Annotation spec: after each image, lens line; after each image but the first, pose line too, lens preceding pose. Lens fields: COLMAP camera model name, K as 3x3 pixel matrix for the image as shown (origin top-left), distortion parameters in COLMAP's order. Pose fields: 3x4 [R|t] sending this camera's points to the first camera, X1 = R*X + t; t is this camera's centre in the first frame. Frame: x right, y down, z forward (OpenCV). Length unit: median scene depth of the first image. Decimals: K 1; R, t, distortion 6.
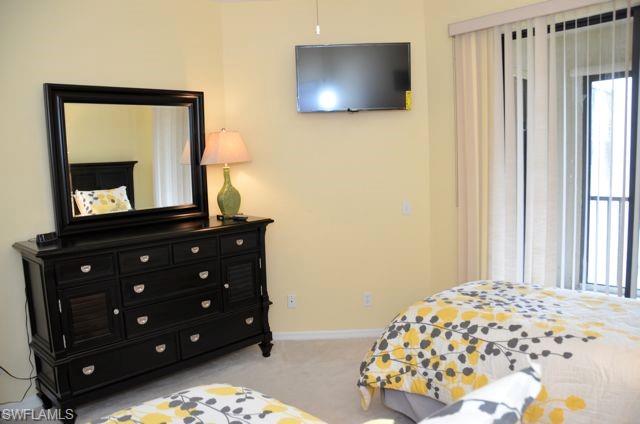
lens RADIAL K [[499.2, 0, 320.0], [0, 499.2, 212.0], [0, 0, 1]] dist [-0.090516, 0.000334]
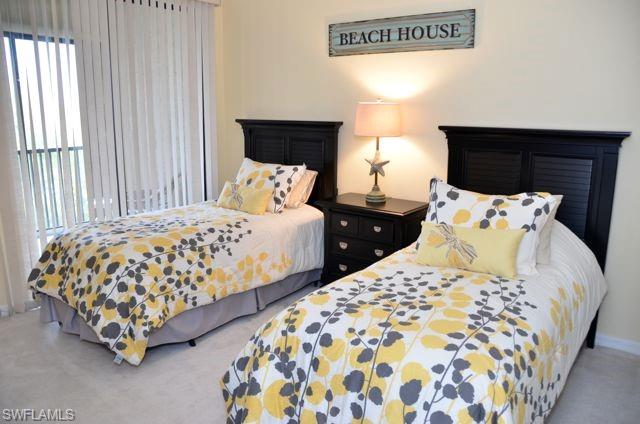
lens RADIAL K [[499.2, 0, 320.0], [0, 499.2, 212.0], [0, 0, 1]] dist [-0.090516, 0.000334]
pose [[-0.130080, -0.158466, 0.978758, -0.944609], [0.093117, 0.980830, 0.171177, -0.022357], [-0.987121, 0.113406, -0.112830, 0.809131]]
